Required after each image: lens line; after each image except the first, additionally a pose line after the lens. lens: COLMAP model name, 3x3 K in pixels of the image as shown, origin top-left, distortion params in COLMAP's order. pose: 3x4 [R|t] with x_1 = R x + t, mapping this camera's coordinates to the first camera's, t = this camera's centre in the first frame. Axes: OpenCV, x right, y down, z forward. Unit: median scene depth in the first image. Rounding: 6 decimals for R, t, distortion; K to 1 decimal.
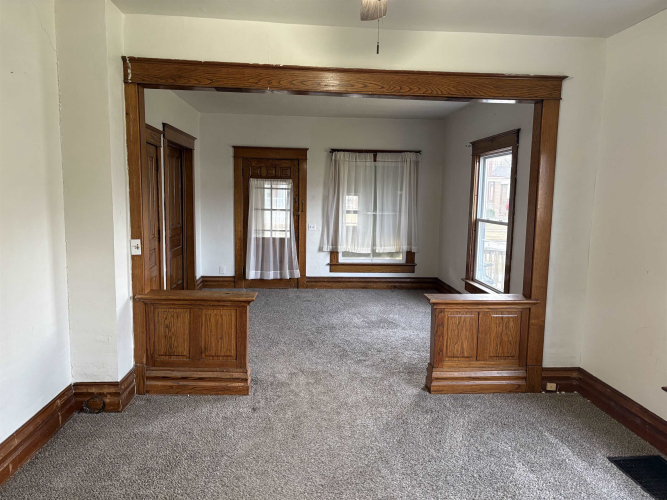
lens RADIAL K [[499.3, 0, 337.2], [0, 499.3, 252.5], [0, 0, 1]] dist [0.028536, -0.016674]
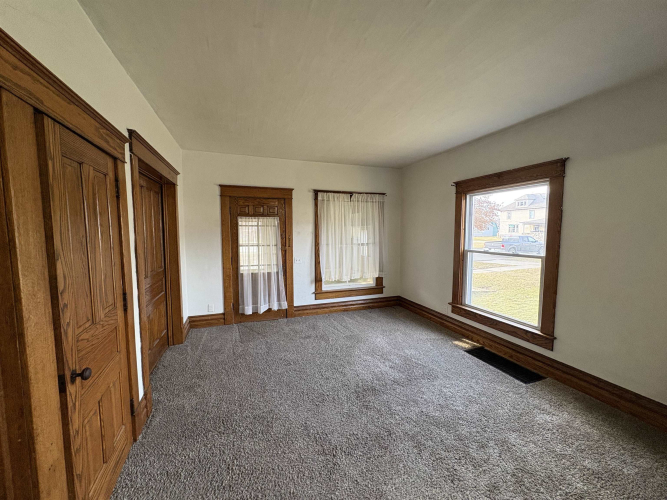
lens RADIAL K [[264.8, 0, 333.0], [0, 264.8, 250.0], [0, 0, 1]] dist [-0.006894, 0.000625]
pose [[0.962943, -0.039793, 0.266751, -0.148276], [0.050187, 0.998219, -0.032260, -0.058290], [-0.264993, 0.044452, 0.963225, 0.475909]]
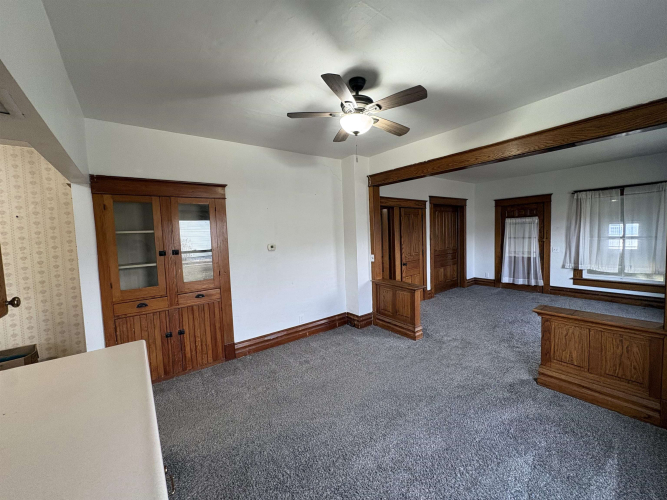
lens RADIAL K [[264.8, 0, 332.1], [0, 264.8, 249.7], [0, 0, 1]] dist [-0.006894, 0.000625]
pose [[0.543588, 0.013849, -0.839238, 0.251629], [-0.049899, 0.998629, -0.015842, -0.010512], [0.837868, 0.050489, 0.543534, 0.105582]]
